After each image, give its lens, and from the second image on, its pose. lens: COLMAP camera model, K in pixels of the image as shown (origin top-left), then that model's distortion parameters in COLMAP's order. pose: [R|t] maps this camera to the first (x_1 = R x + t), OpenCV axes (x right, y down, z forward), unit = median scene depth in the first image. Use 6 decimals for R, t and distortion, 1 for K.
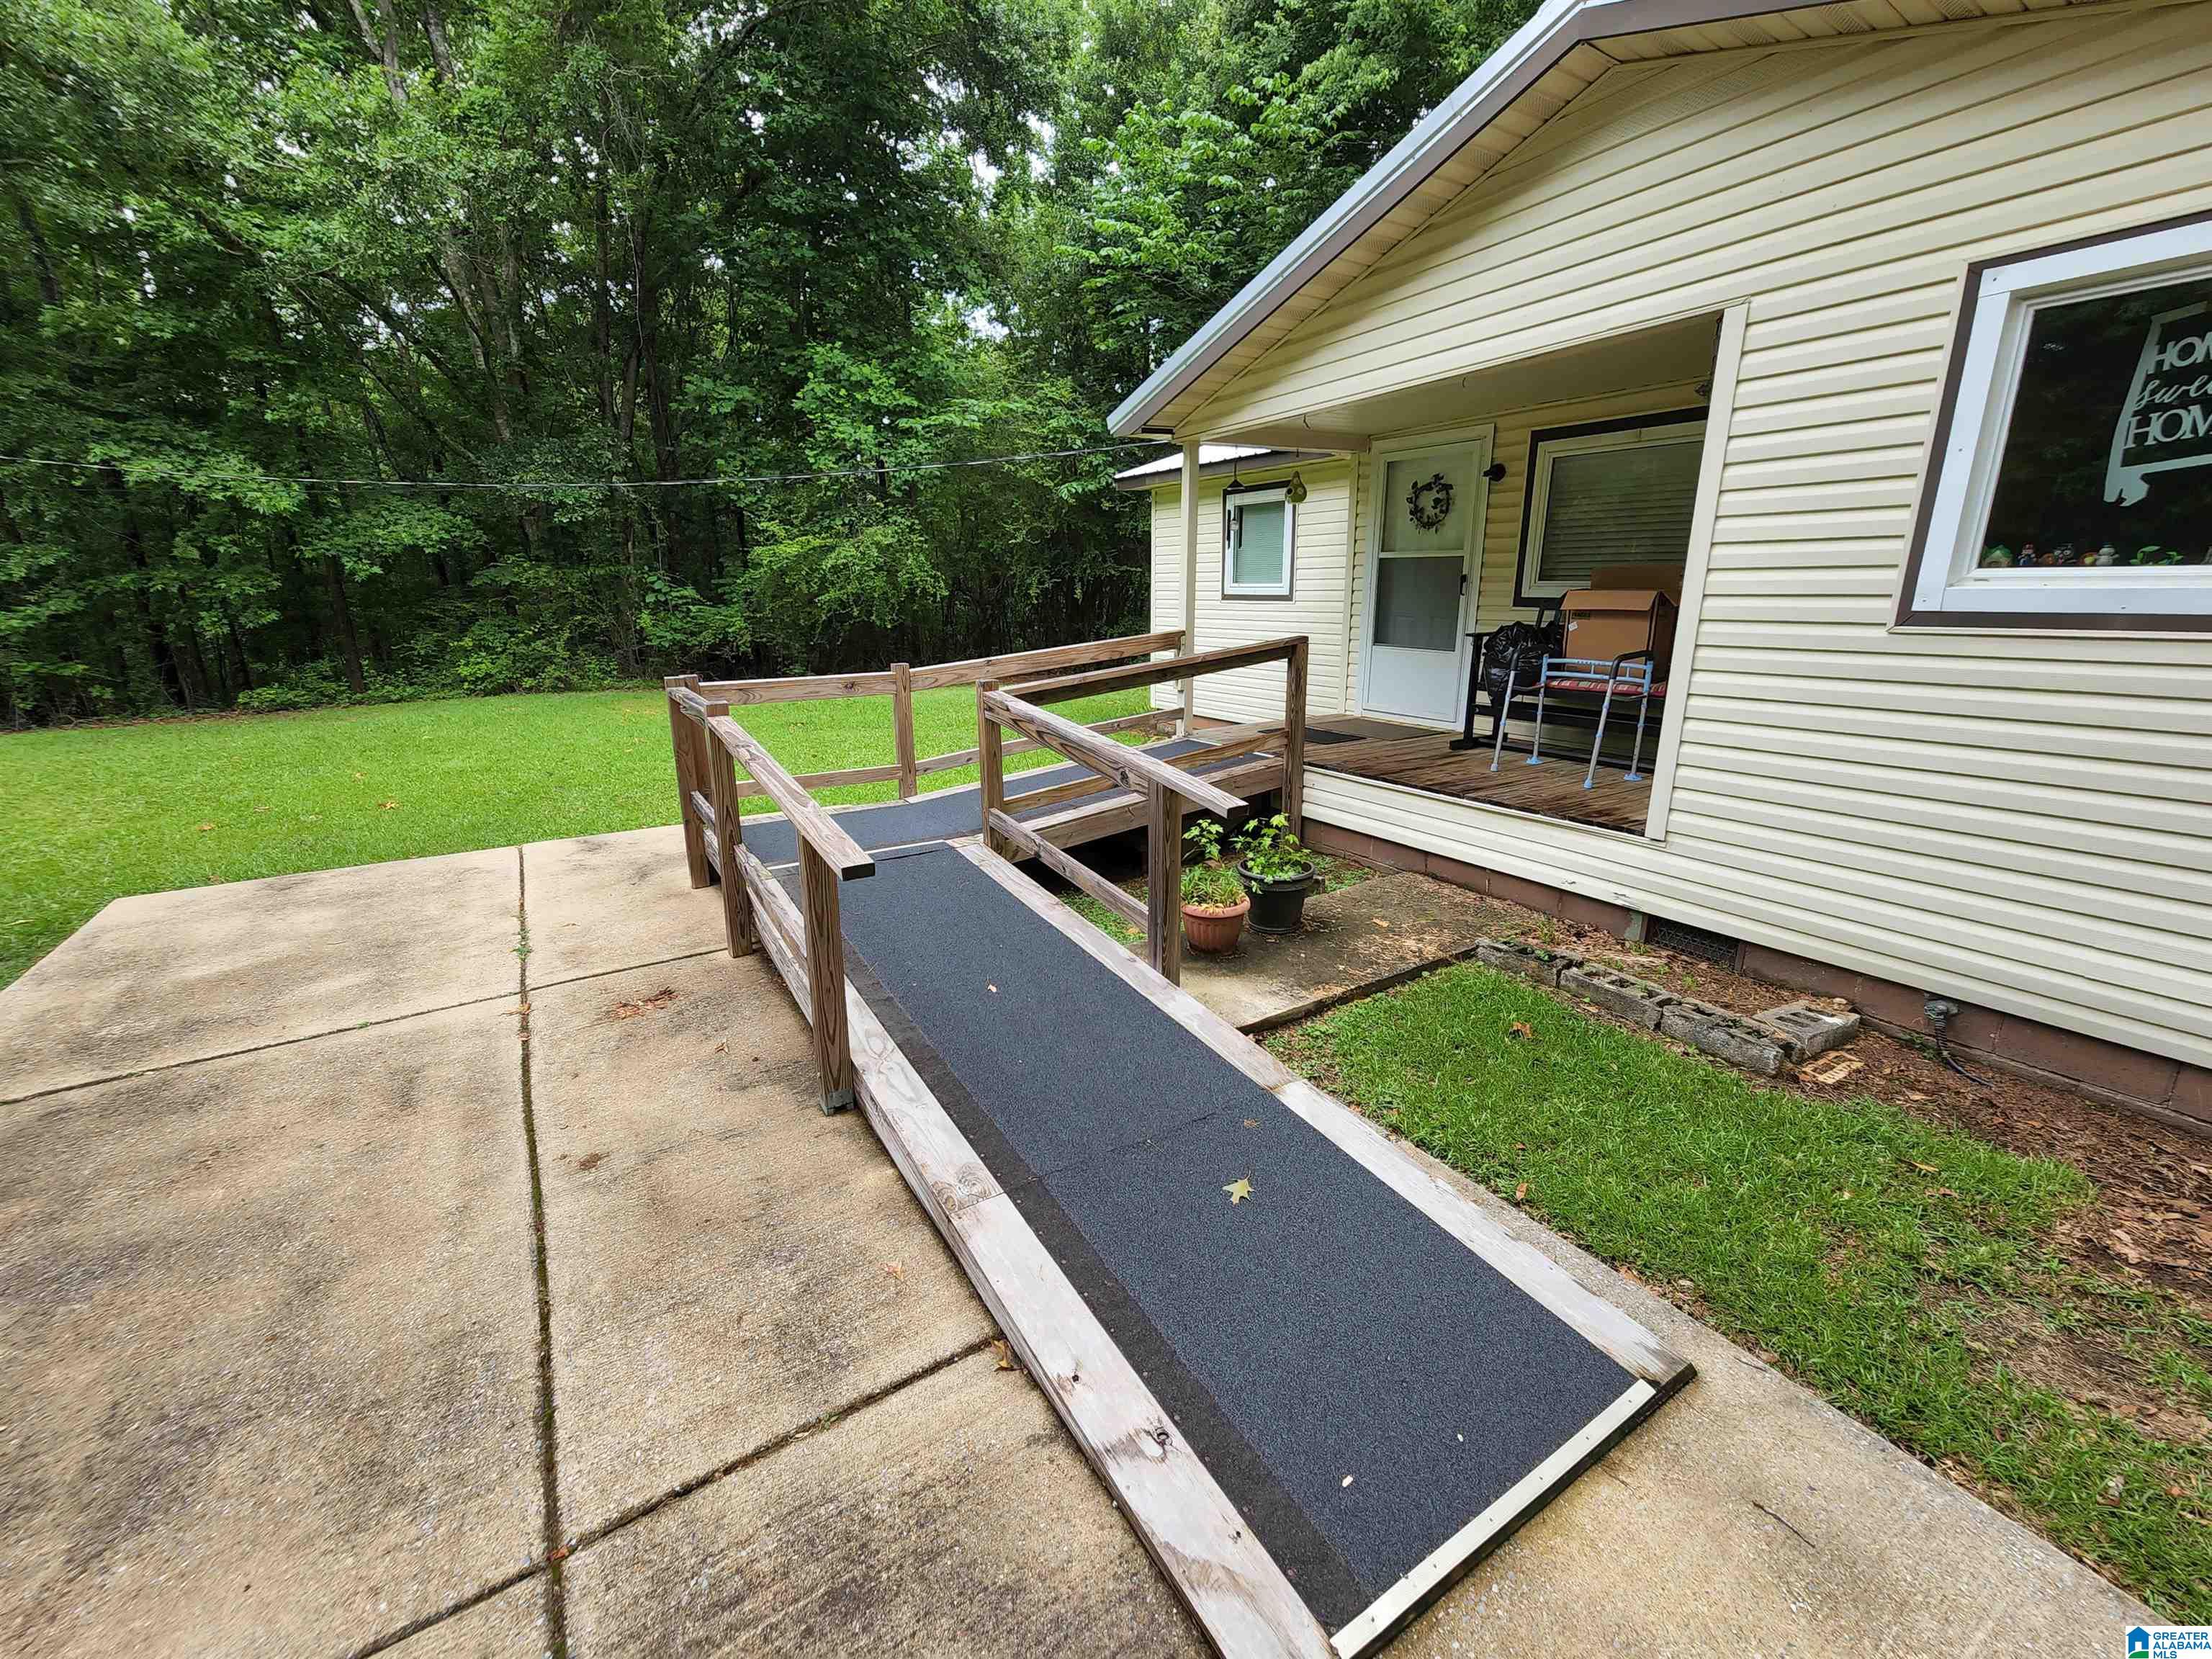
lens RADIAL K [[908.7, 0, 1099.1], [0, 908.7, 831.5], [0, 0, 1]] dist [-0.004544, 0.000730]
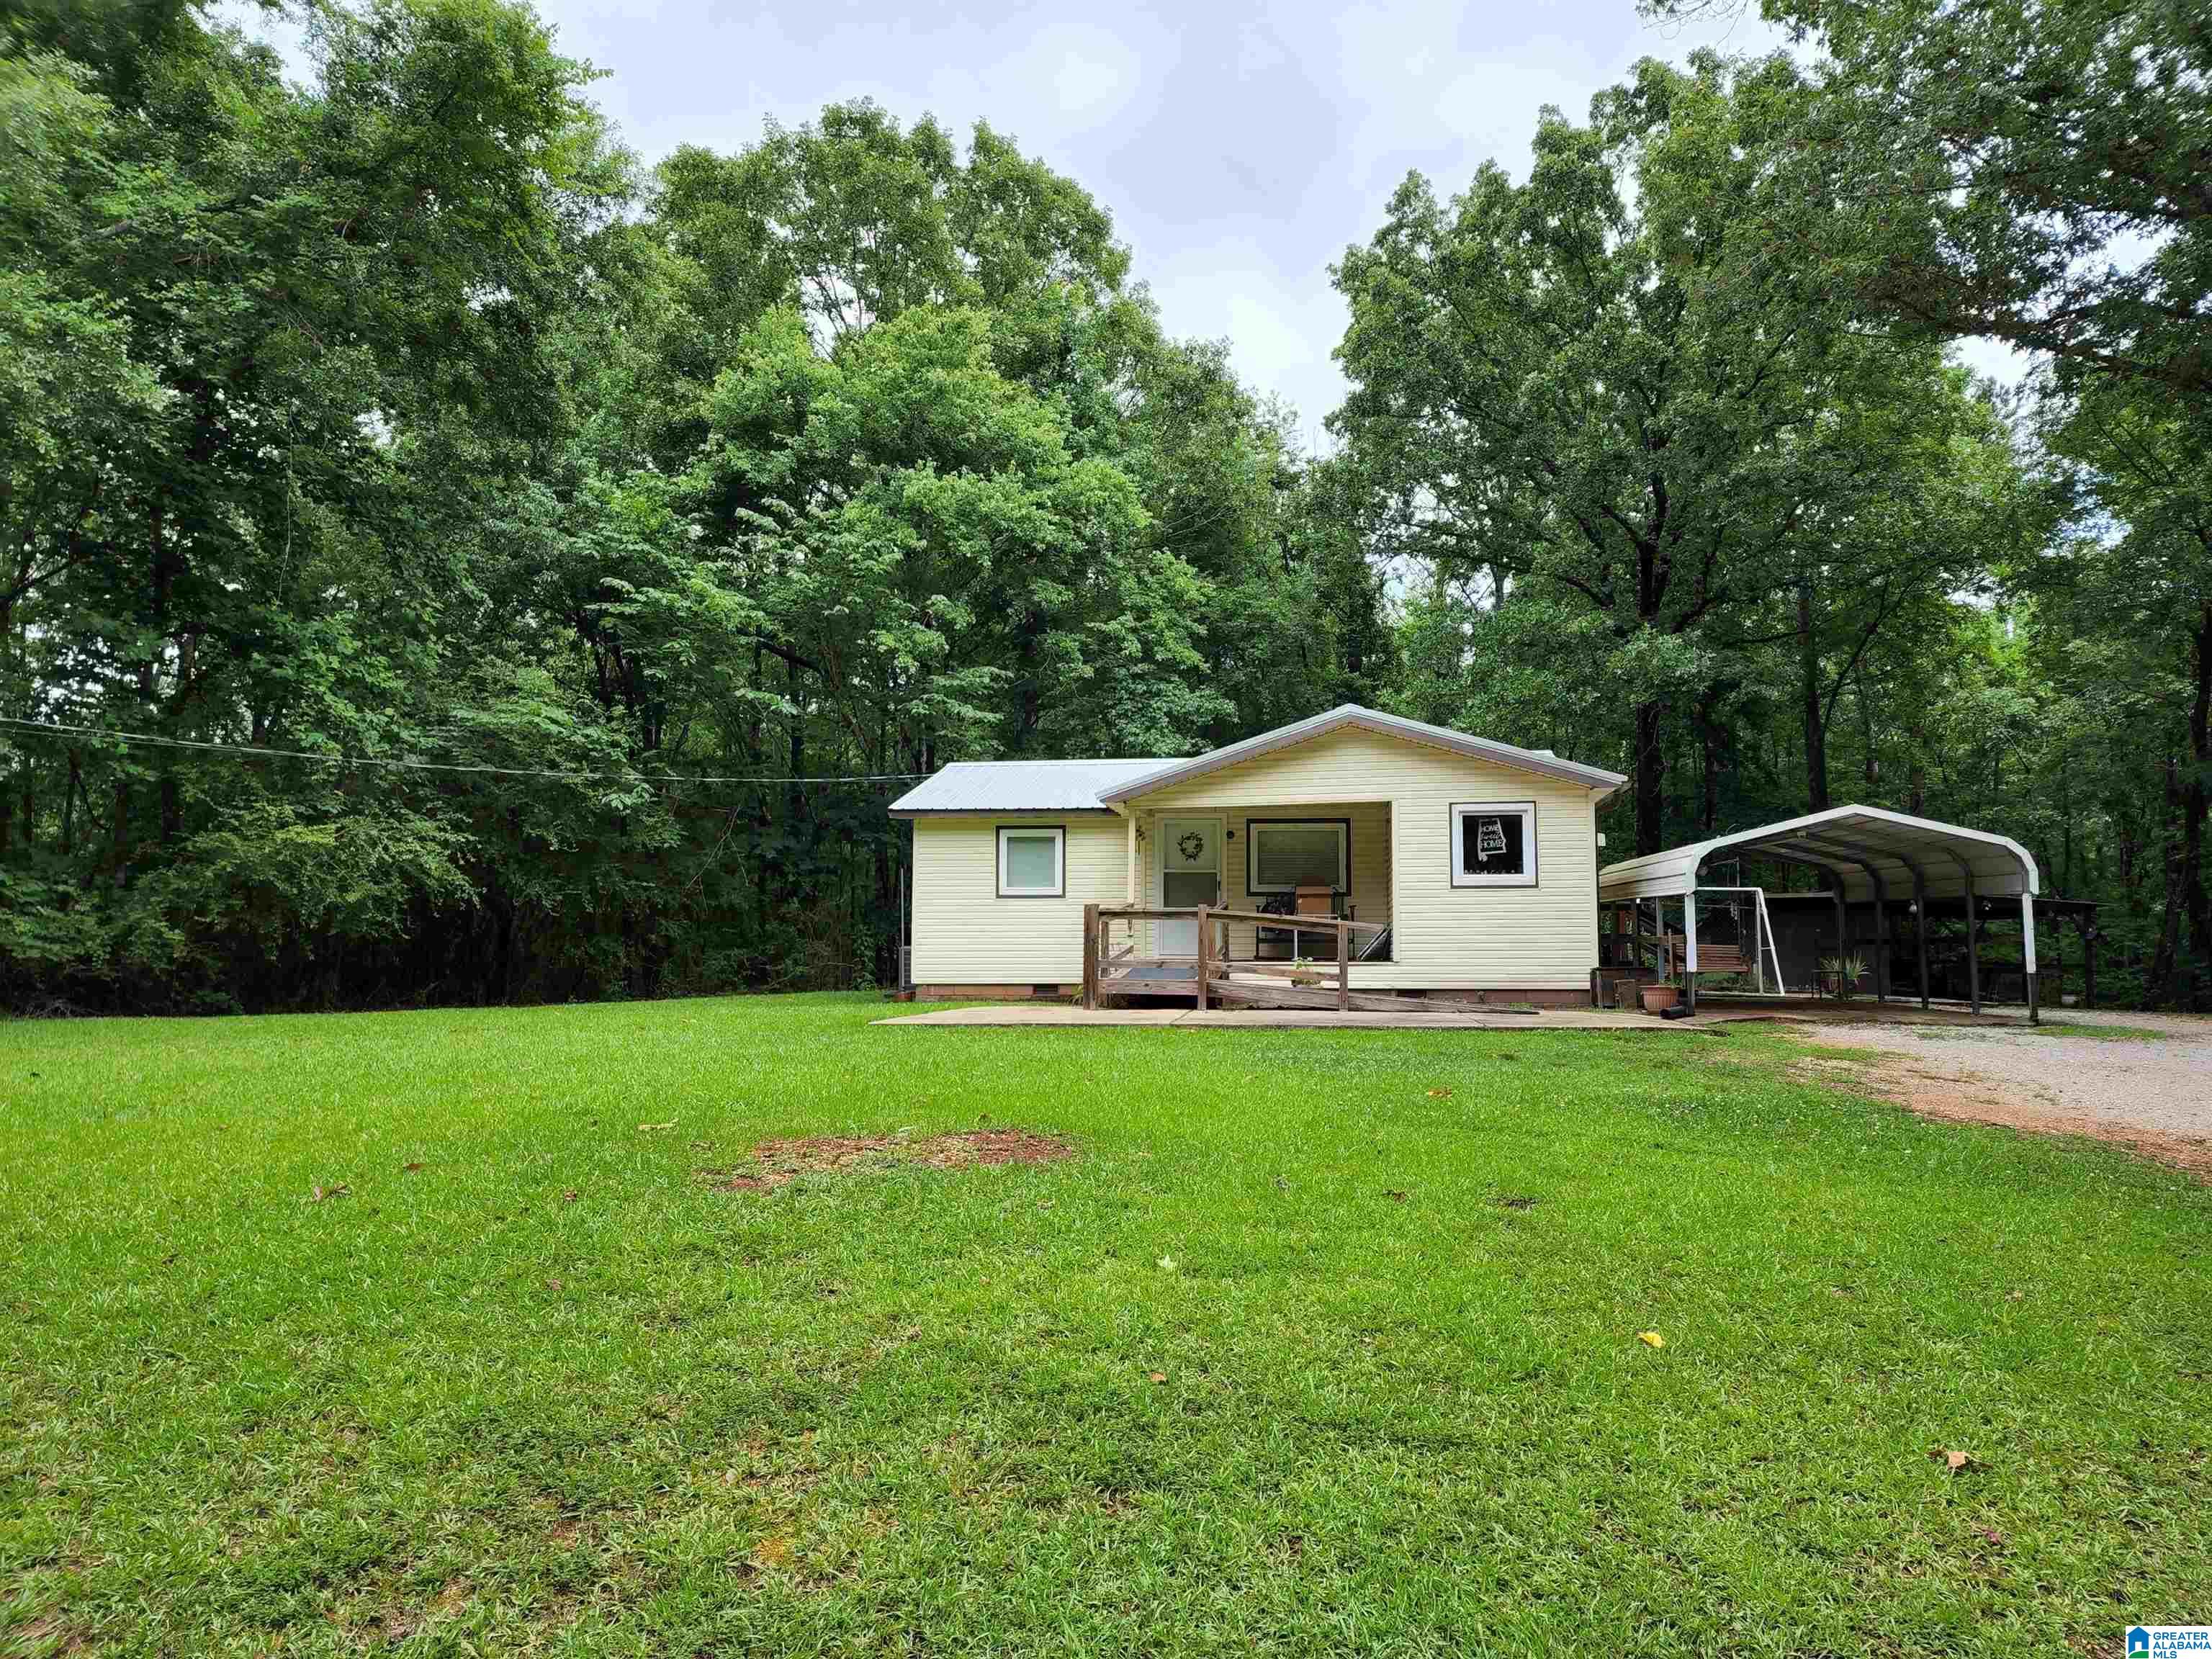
lens RADIAL K [[1467.8, 0, 1084.8], [0, 1467.8, 862.8], [0, 0, 1]] dist [-0.009386, -0.018363]
pose [[0.662624, 0.057148, 0.746769, -2.019428], [0.188088, 0.952433, -0.239782, 0.363186], [-0.724950, 0.299343, 0.620356, -0.733059]]
